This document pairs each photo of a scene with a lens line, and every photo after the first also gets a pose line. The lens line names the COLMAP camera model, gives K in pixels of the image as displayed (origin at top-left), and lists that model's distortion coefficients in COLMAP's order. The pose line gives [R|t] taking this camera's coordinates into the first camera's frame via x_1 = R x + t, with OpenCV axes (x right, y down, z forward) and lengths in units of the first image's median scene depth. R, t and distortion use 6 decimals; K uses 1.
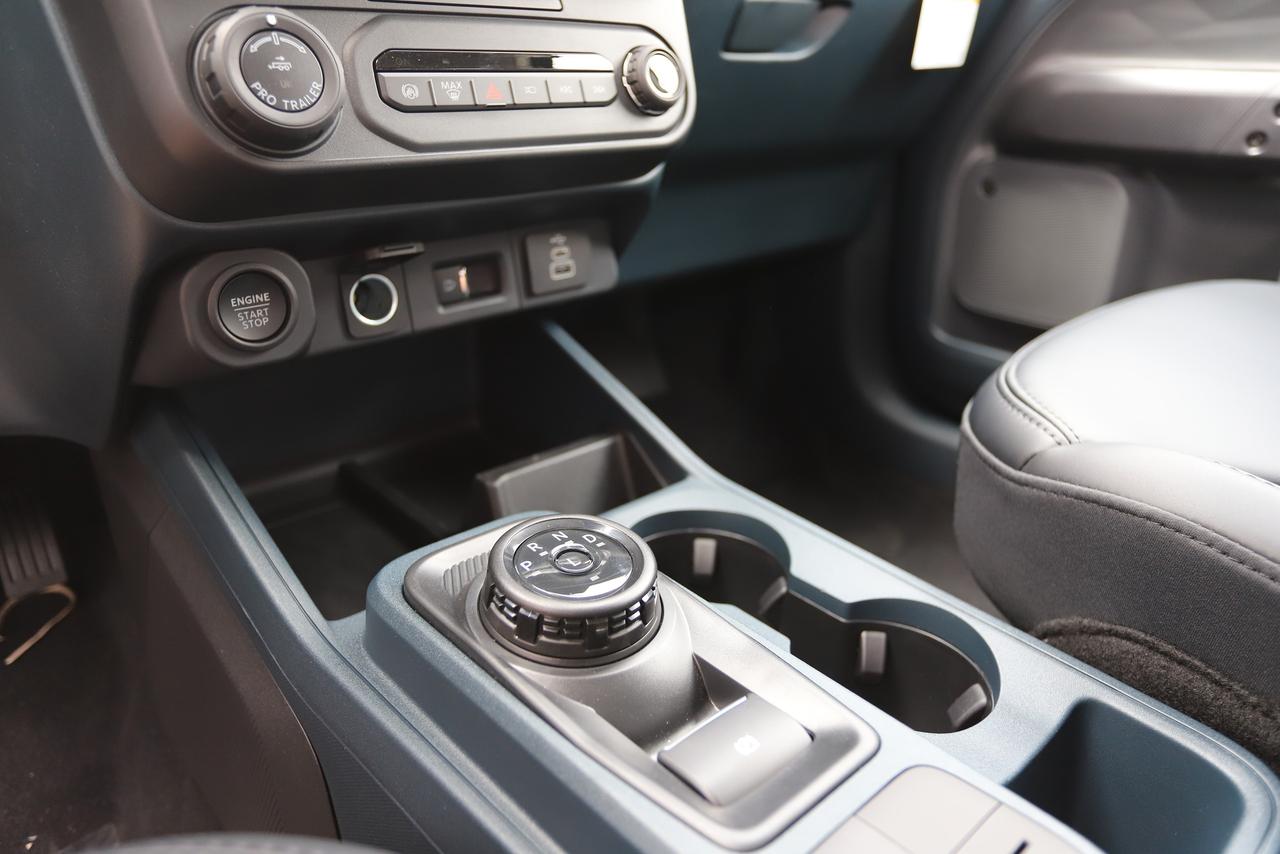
lens RADIAL K [[903.8, 0, 640.7], [0, 903.8, 429.0], [0, 0, 1]] dist [-0.022902, 0.005877]
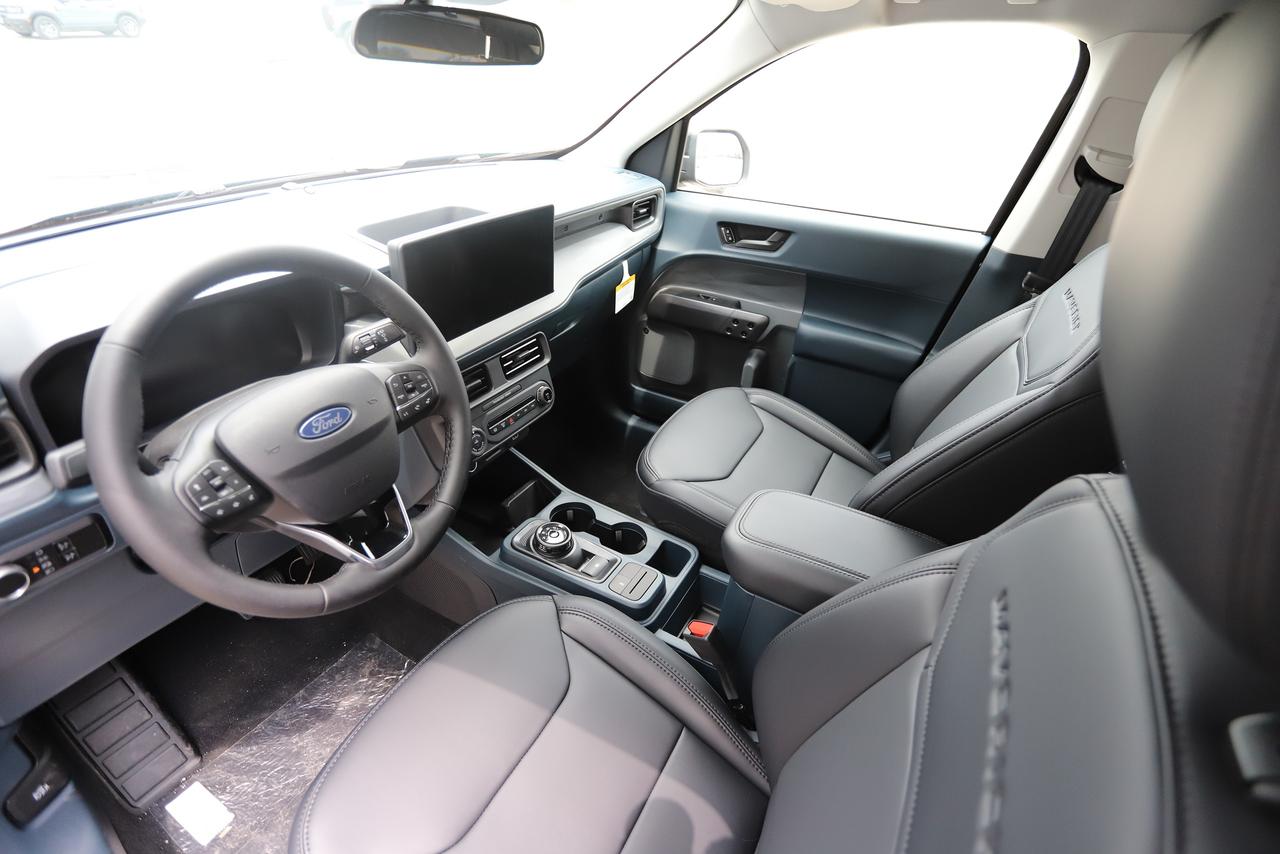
lens RADIAL K [[629.6, 0, 641.9], [0, 629.6, 426.7], [0, 0, 1]] dist [0.000394, 0.000171]
pose [[0.947039, -0.129493, 0.293851, -0.457473], [0.087674, 0.984589, 0.151322, -0.730918], [-0.308918, -0.117545, 0.943797, -1.833192]]
